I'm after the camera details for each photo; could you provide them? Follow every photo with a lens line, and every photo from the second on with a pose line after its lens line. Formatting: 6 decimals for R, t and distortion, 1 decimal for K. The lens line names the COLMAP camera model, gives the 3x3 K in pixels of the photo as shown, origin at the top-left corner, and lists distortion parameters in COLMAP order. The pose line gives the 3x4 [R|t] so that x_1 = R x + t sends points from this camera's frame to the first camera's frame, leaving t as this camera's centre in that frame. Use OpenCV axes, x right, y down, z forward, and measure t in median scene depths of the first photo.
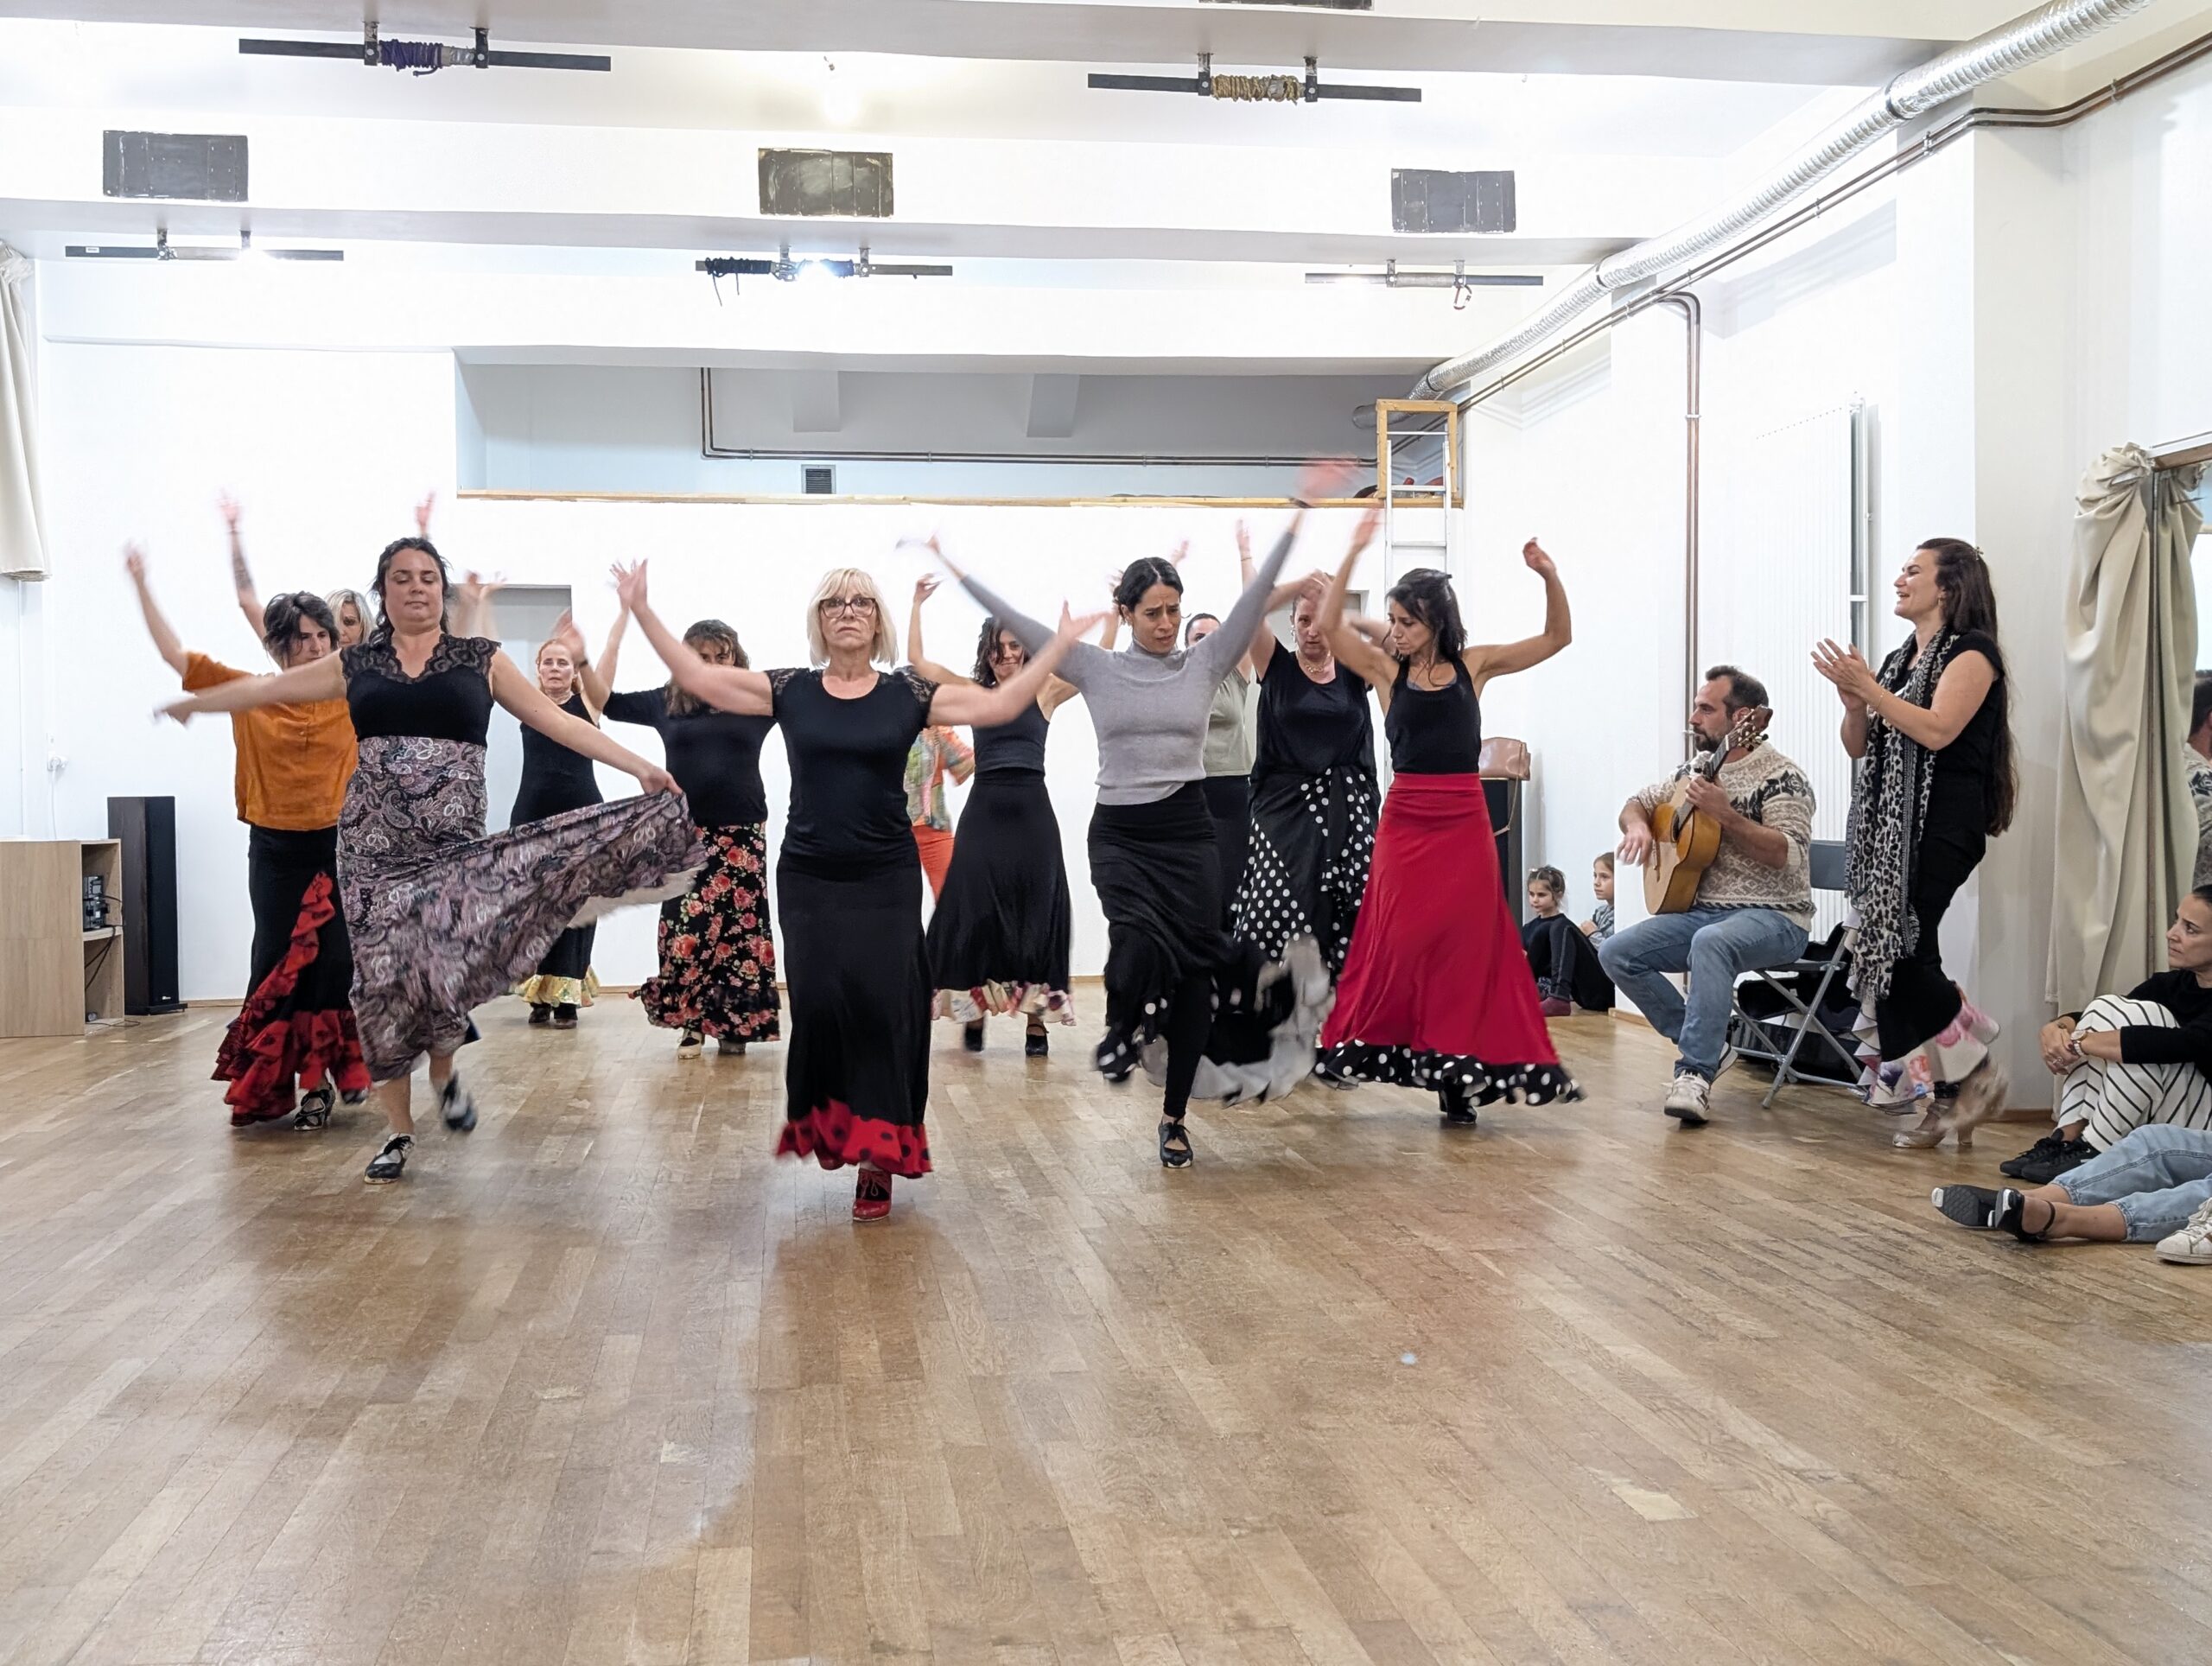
lens RADIAL K [[2194.2, 0, 1099.9], [0, 2194.2, 828.8], [0, 0, 1]] dist [-0.012315, 0.000000]
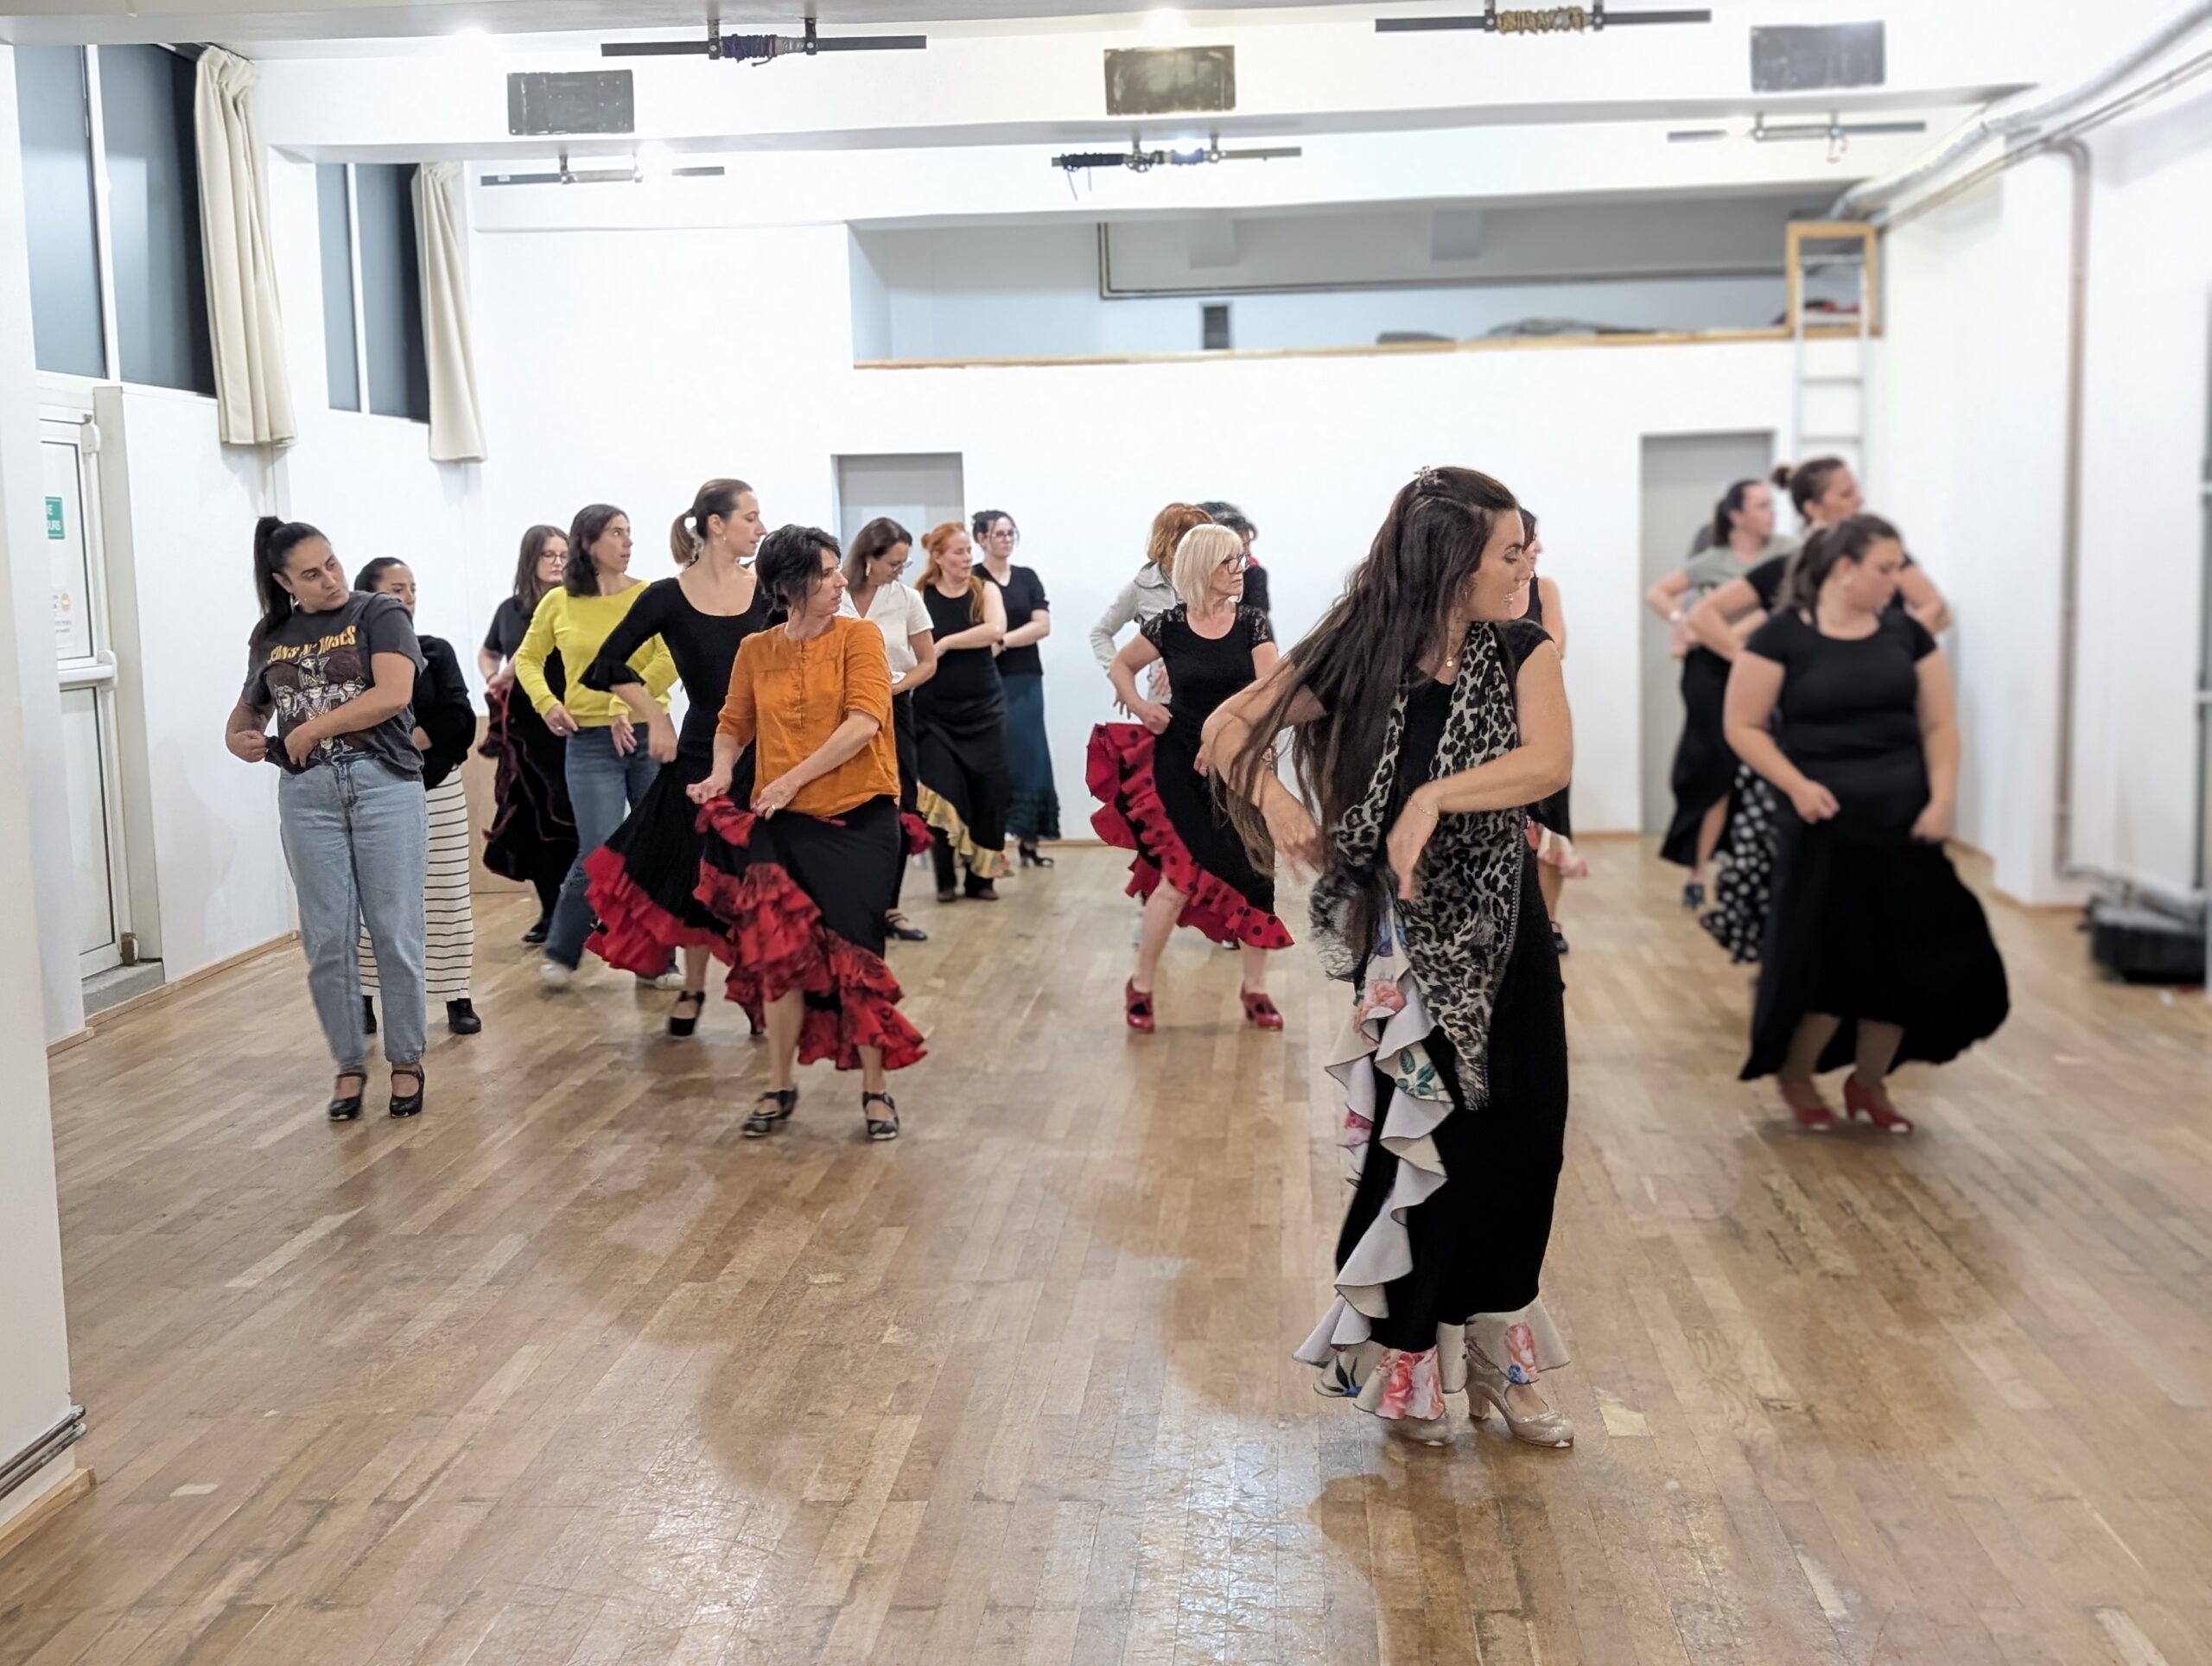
lens RADIAL K [[2412.9, 0, 1145.6], [0, 2412.9, 843.7], [0, 0, 1]] dist [-0.011928, 0.000000]
pose [[0.979442, 0.010780, -0.201439, 0.120069], [0.010999, 0.994232, 0.106683, -0.079096], [0.201427, -0.106706, 0.973674, -0.167658]]
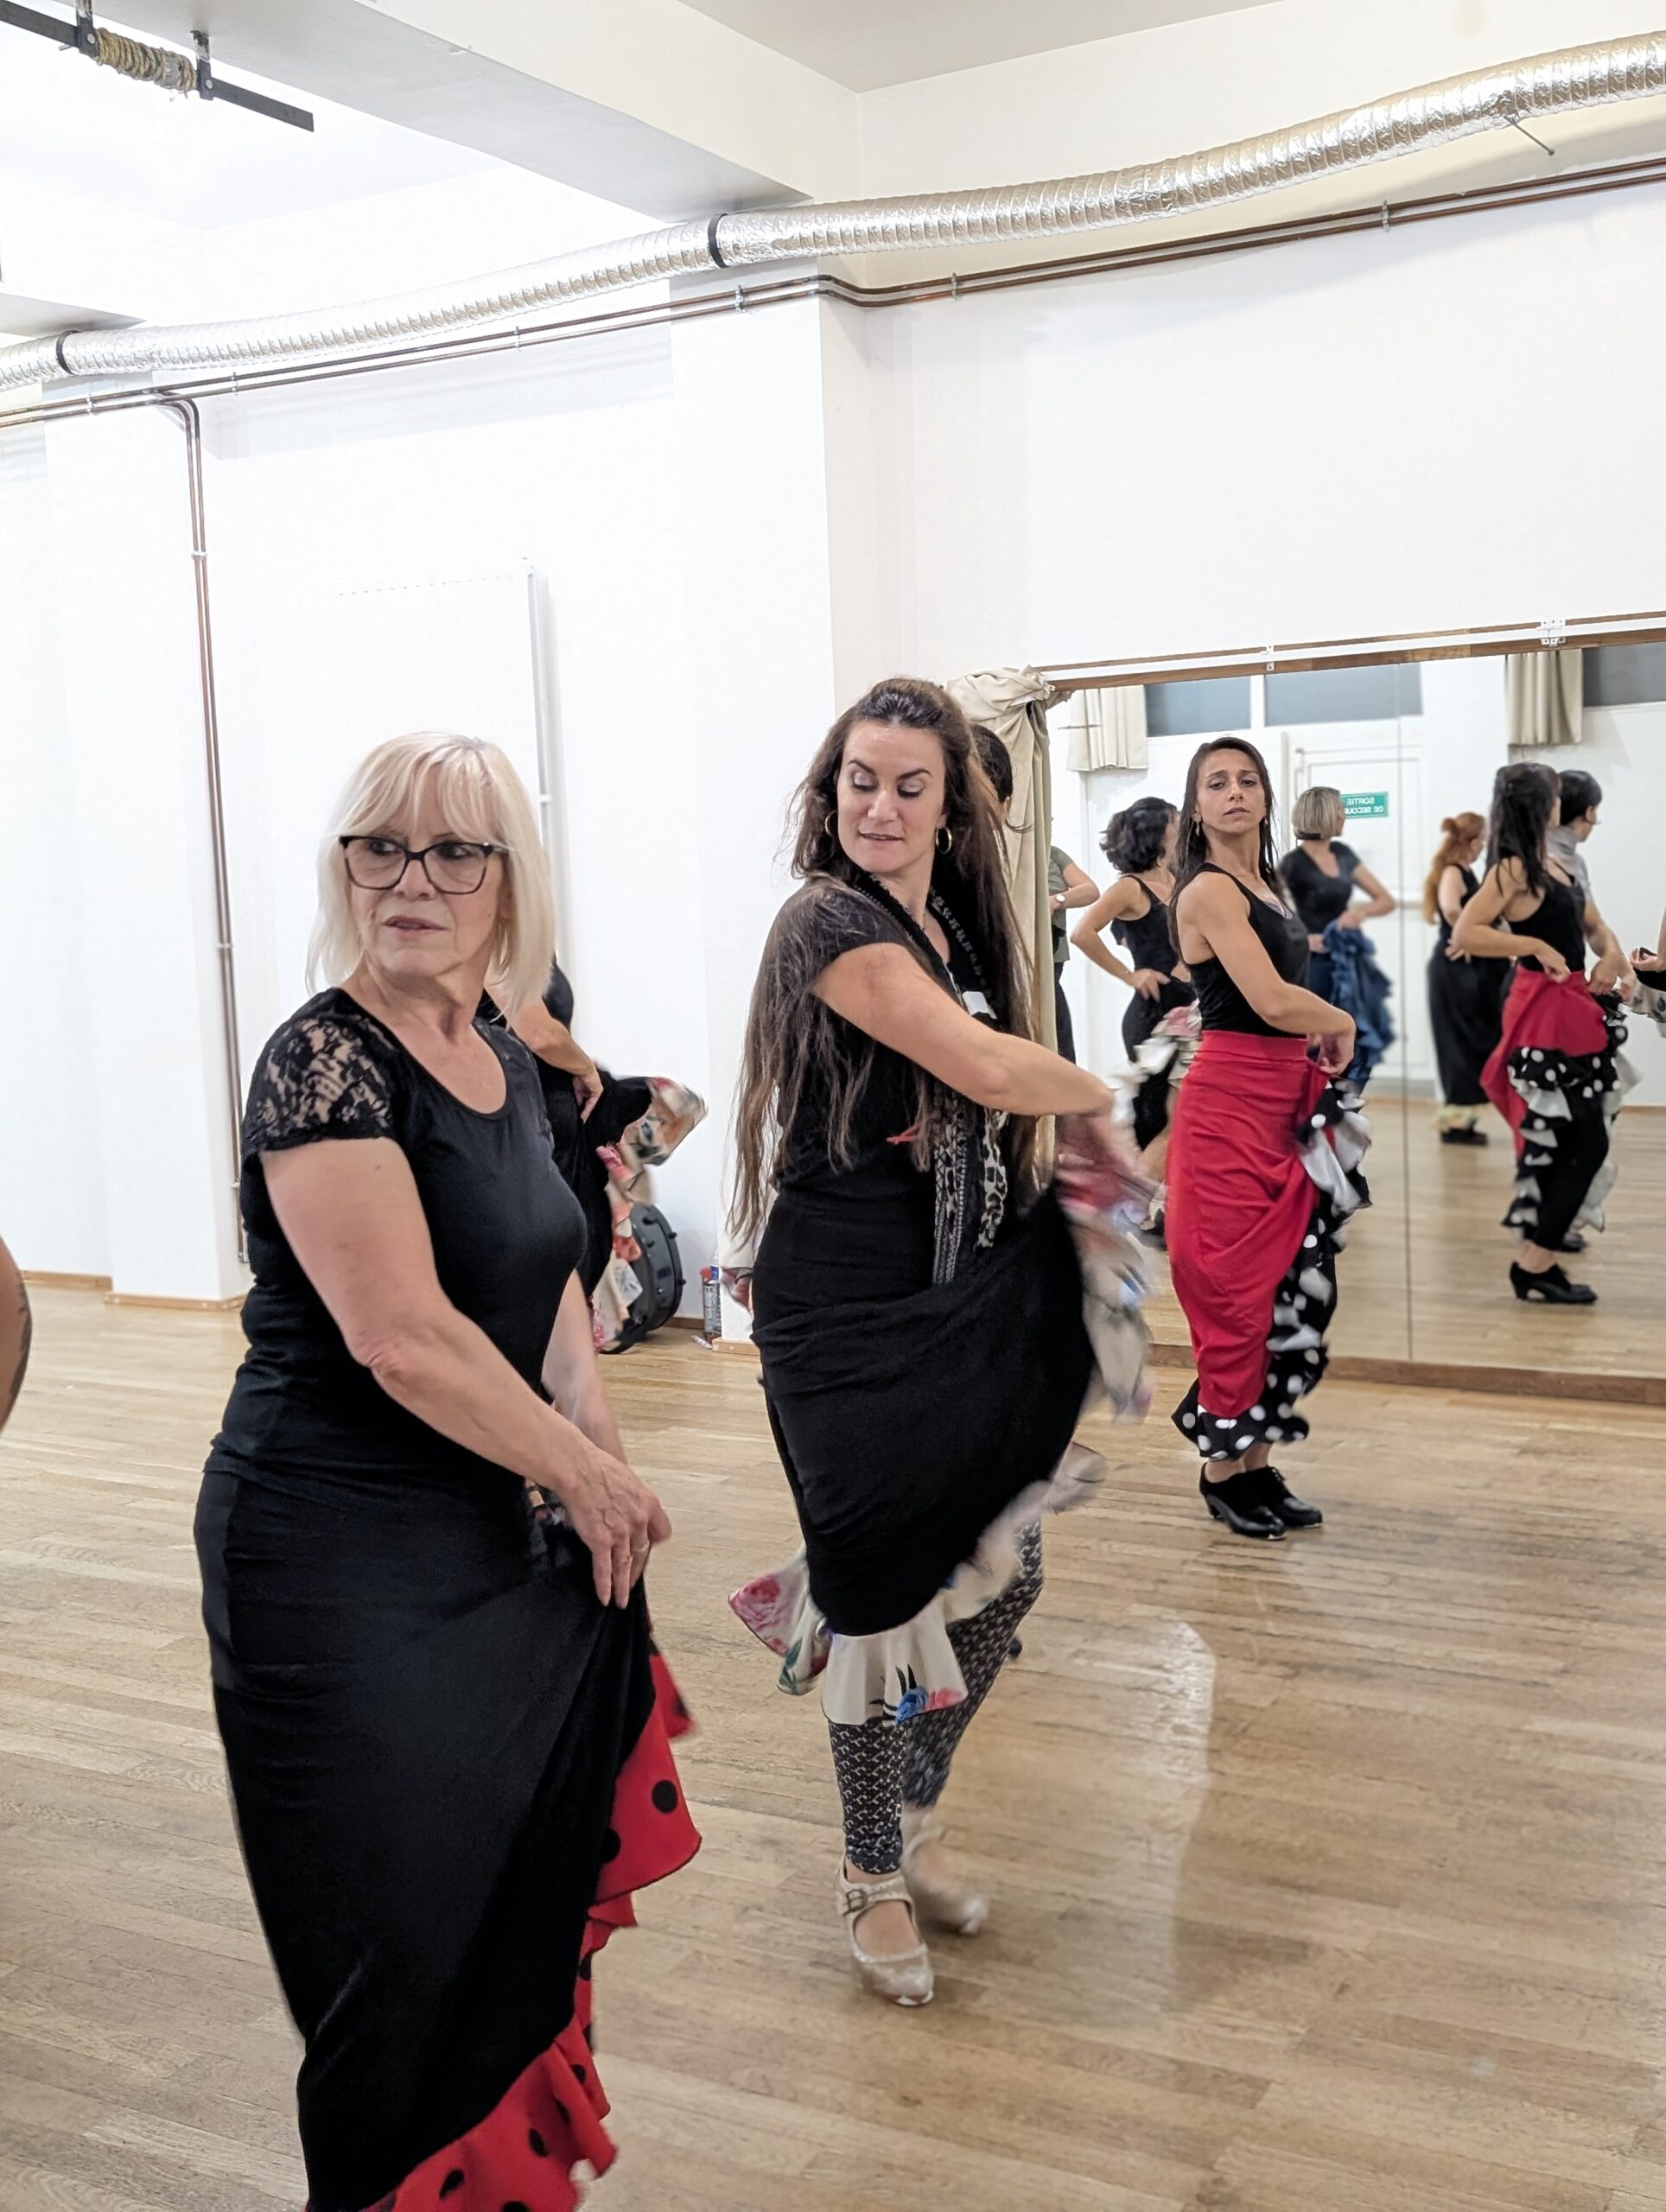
lens RADIAL K [[2412.9, 0, 839.0], [0, 2412.9, 1116.1], [0, 0, 1]] dist [-0.011928, 0.000000]
pose [[0.605859, -0.104912, 0.788624, -0.416971], [0.051842, 0.994366, 0.092456, -0.072106], [-0.793881, -0.015132, 0.607884, 0.373372]]
